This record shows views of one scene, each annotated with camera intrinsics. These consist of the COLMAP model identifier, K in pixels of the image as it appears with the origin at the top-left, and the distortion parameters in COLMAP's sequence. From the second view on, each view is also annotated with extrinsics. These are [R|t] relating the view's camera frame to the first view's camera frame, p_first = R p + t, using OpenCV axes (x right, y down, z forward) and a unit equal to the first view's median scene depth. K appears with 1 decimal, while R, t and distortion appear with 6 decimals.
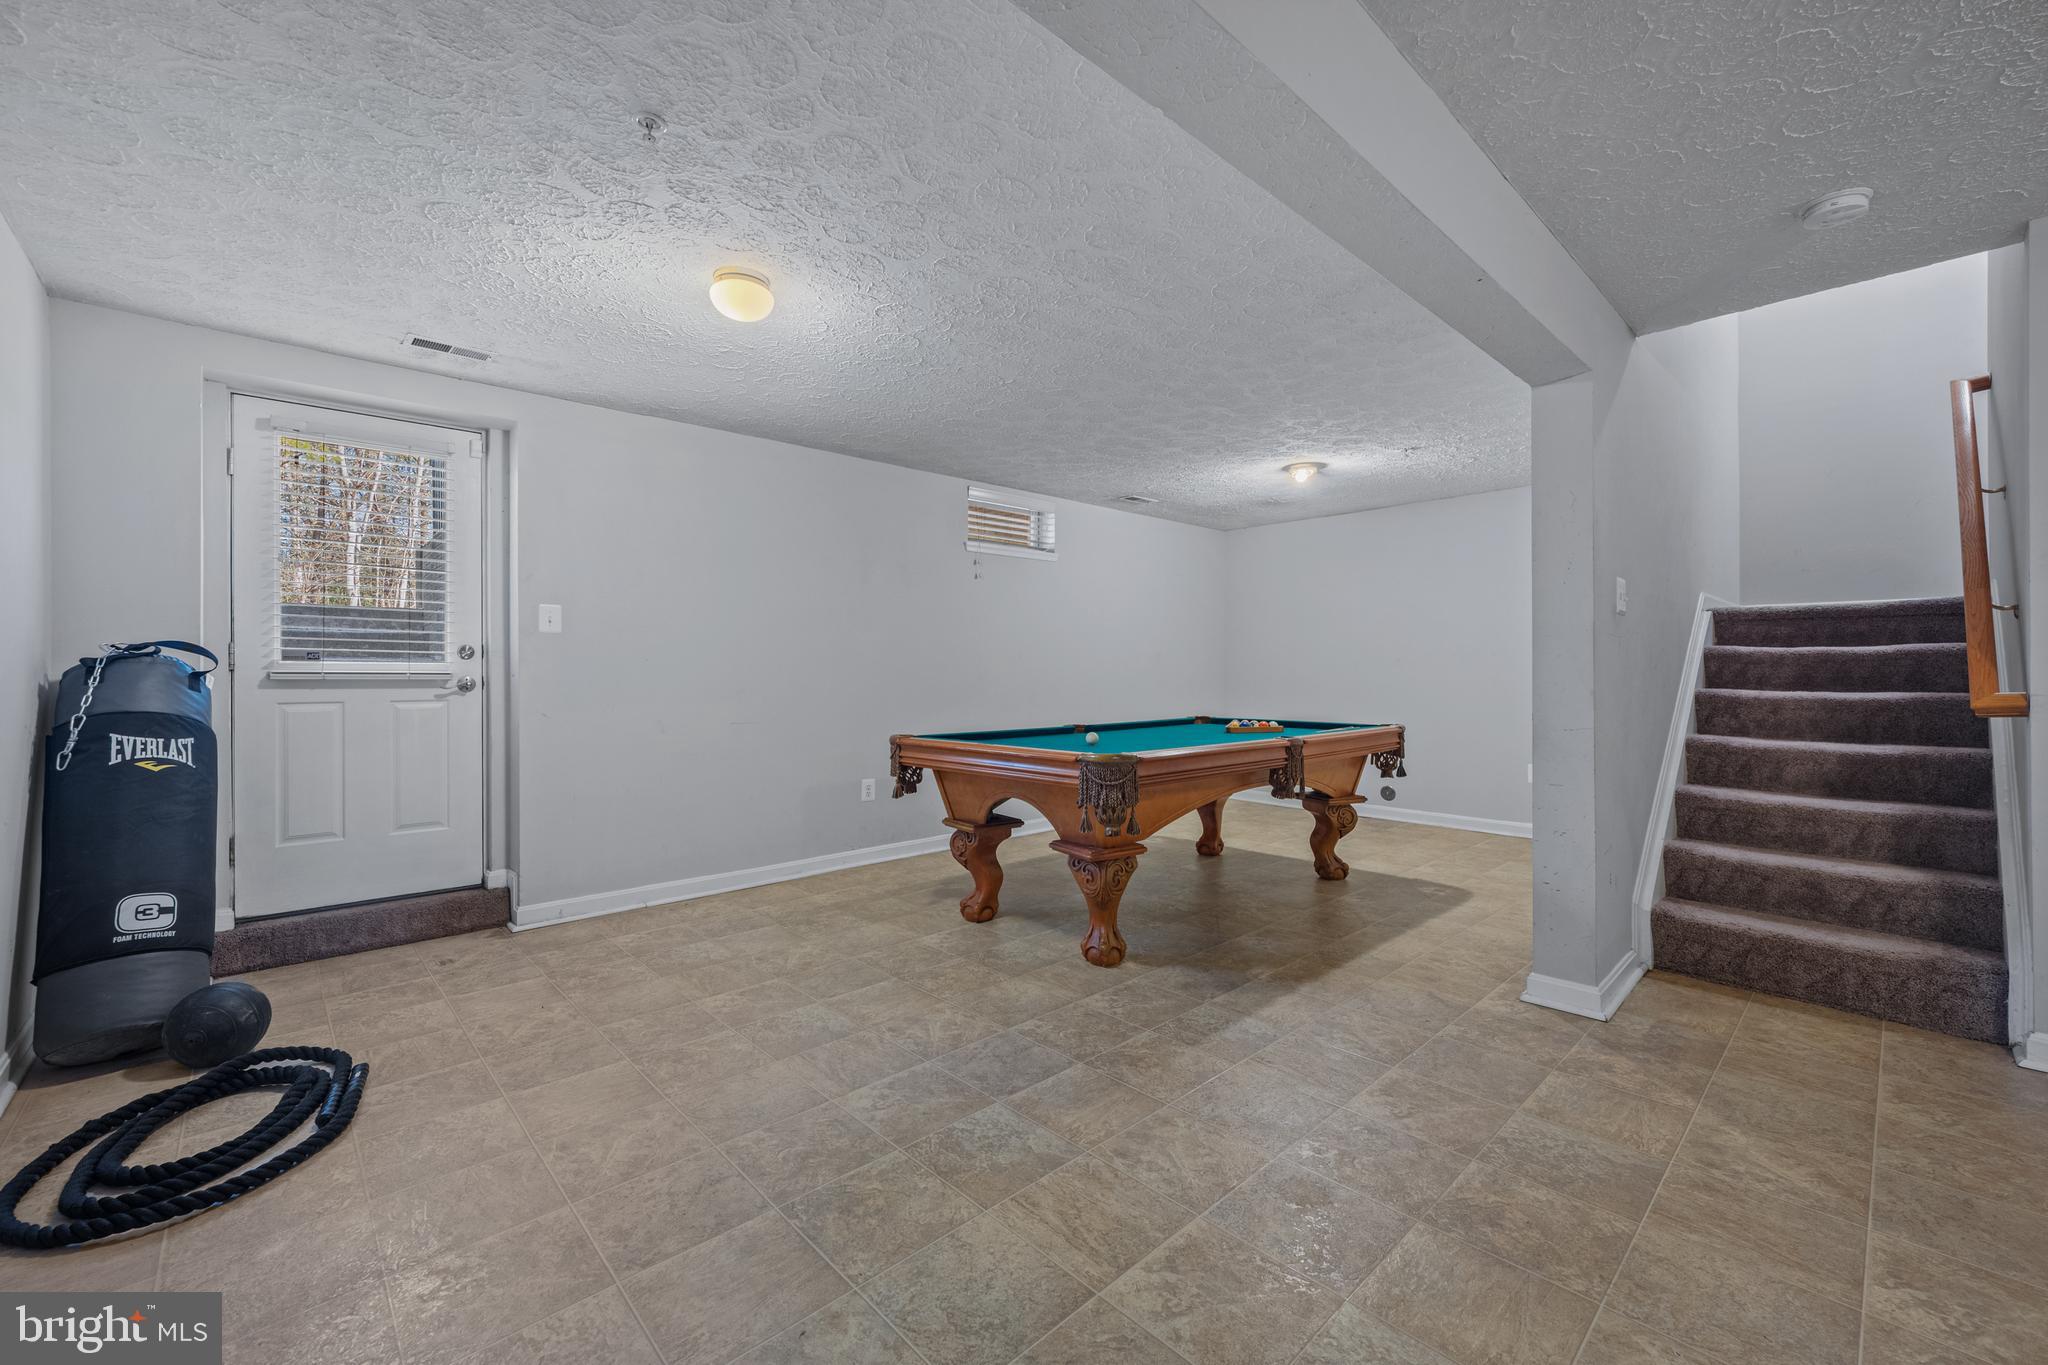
lens RADIAL K [[822.2, 0, 1024.0], [0, 822.2, 682.5], [0, 0, 1]] dist [-0.000915, -0.000656]
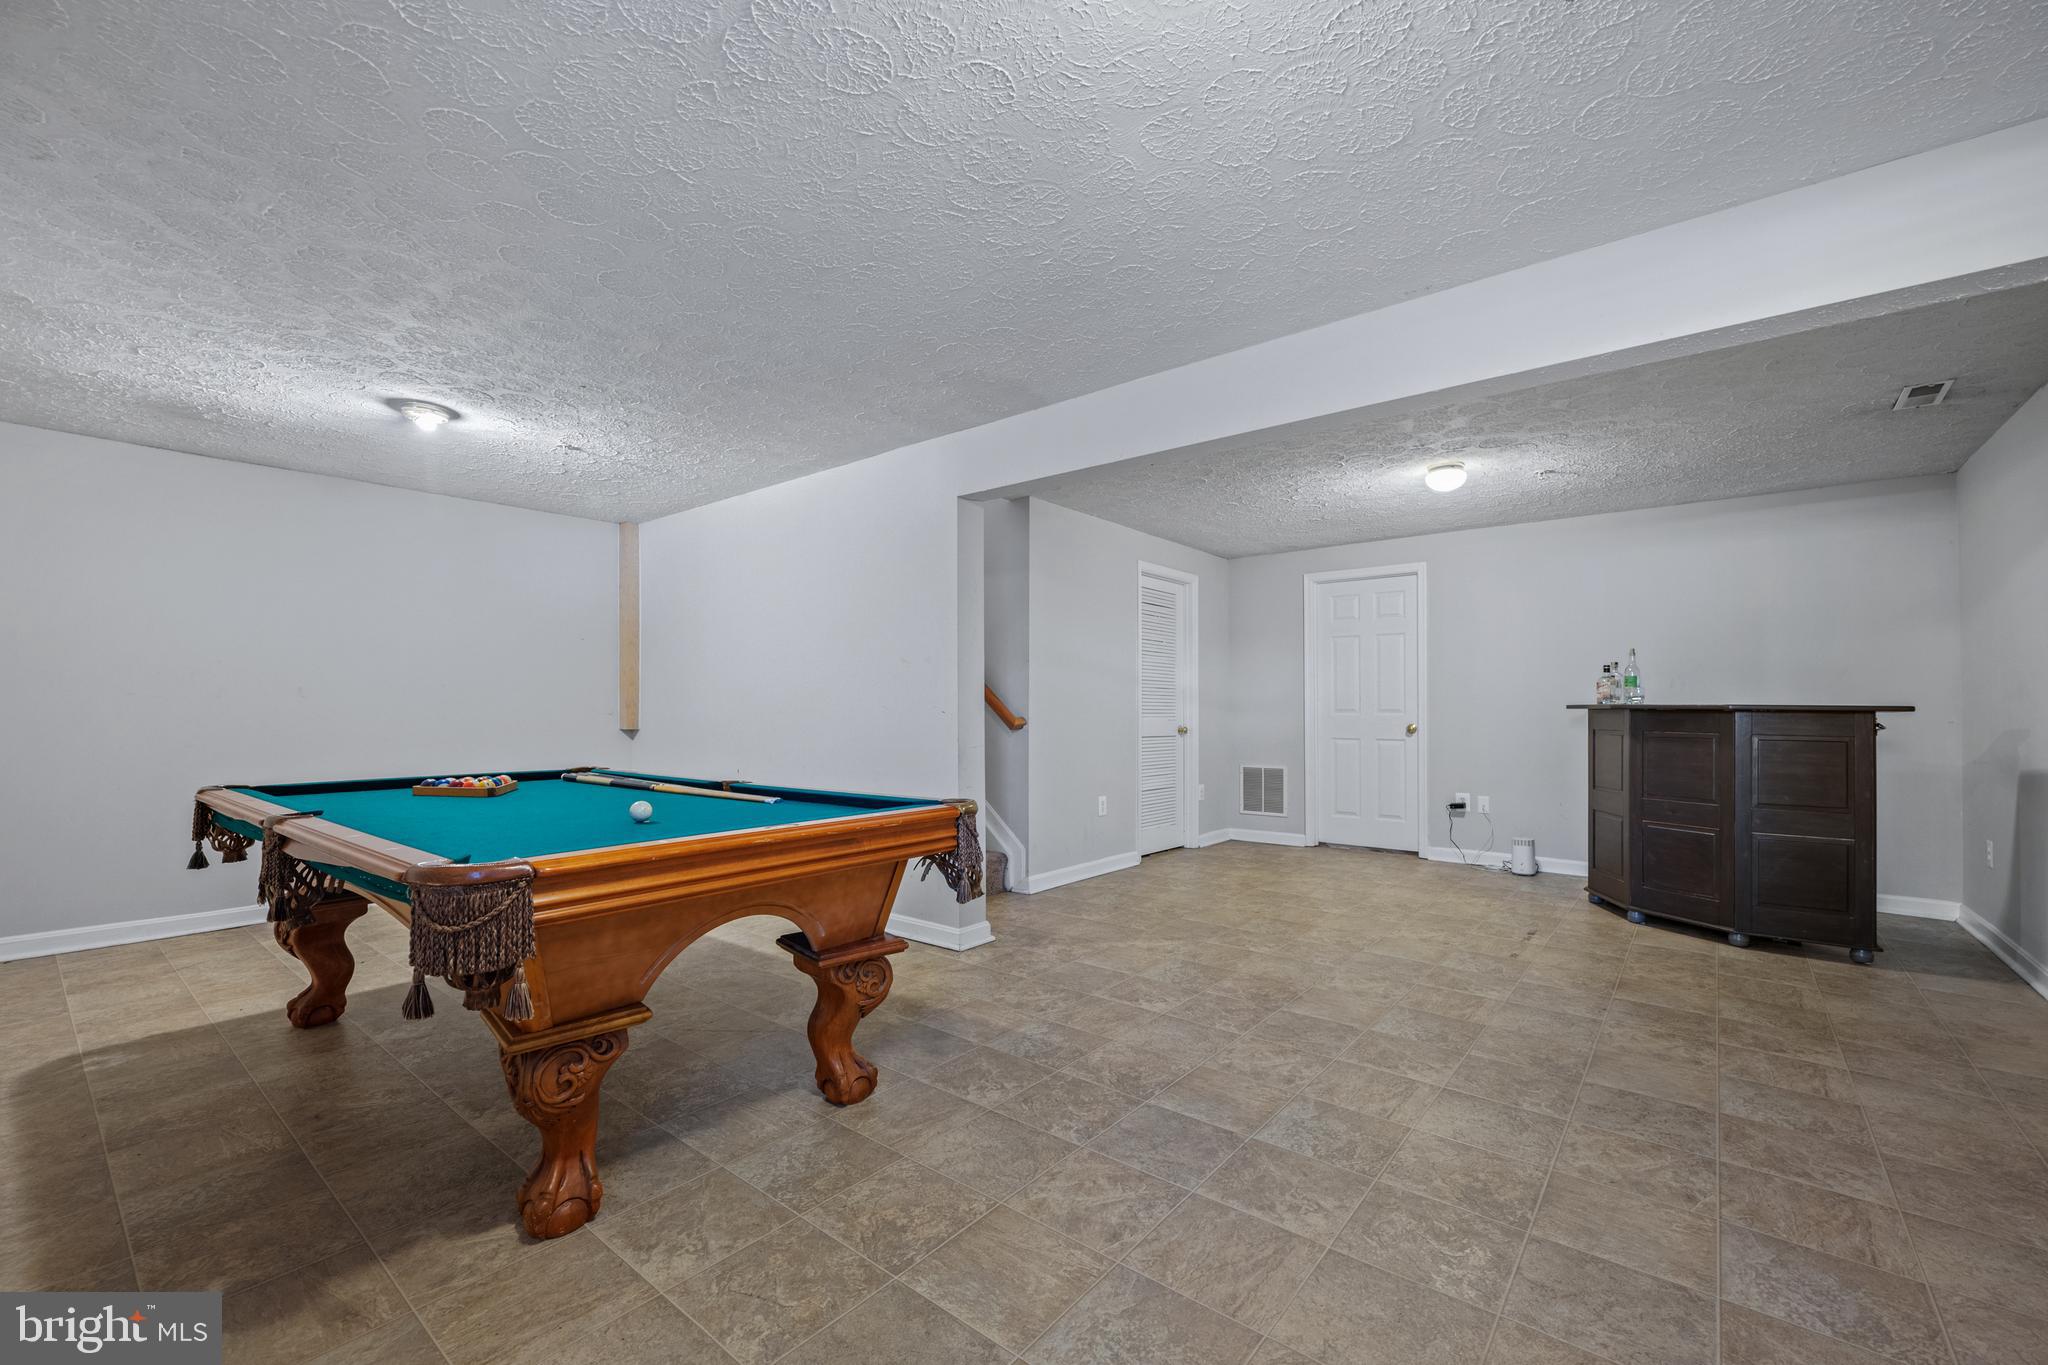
lens RADIAL K [[842.8, 0, 1019.9], [0, 842.8, 706.5], [0, 0, 1]] dist [0.001094, 0.000330]
pose [[-0.126678, 0.002985, 0.991939, -0.824946], [0.009489, 0.999953, -0.001797, -0.009636], [-0.991898, 0.009185, -0.126700, 1.146419]]
